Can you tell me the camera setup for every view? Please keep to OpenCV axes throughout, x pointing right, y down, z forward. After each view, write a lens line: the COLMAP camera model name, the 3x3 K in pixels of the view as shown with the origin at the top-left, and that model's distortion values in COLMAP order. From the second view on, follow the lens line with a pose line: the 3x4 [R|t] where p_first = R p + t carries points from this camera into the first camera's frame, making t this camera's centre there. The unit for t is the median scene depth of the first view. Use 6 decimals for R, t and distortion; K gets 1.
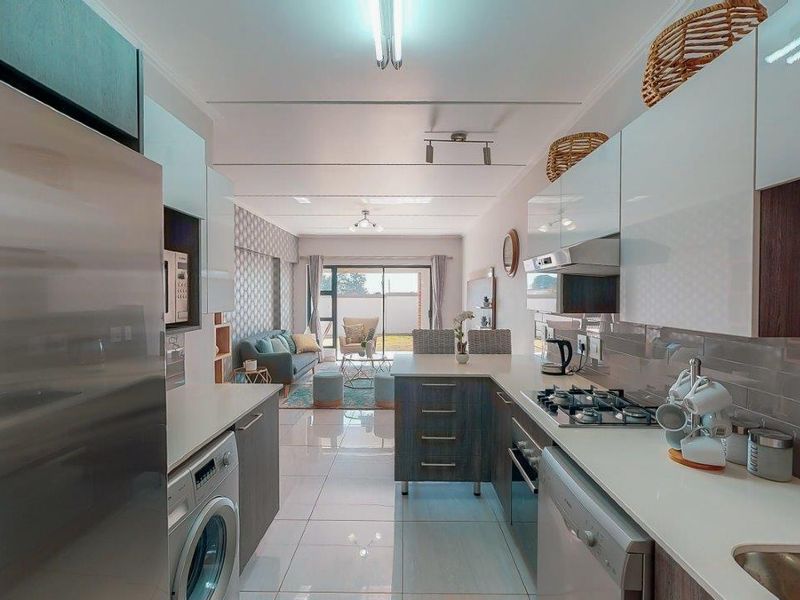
lens RADIAL K [[393.9, 0, 400.0], [0, 393.9, 300.0], [0, 0, 1]] dist [0.002875, 0.000516]
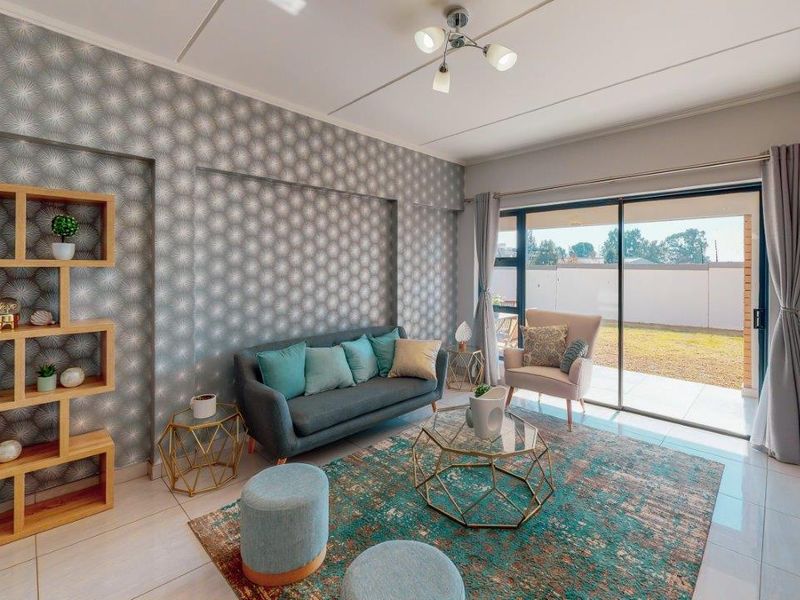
lens RADIAL K [[400.6, 0, 401.7], [0, 400.6, 265.4], [0, 0, 1]] dist [-0.000251, 0.000003]
pose [[0.724298, 0.005754, -0.689463, 0.091708], [-0.014075, 0.999880, -0.006442, -0.005999], [0.689343, 0.014371, 0.724293, 0.505396]]
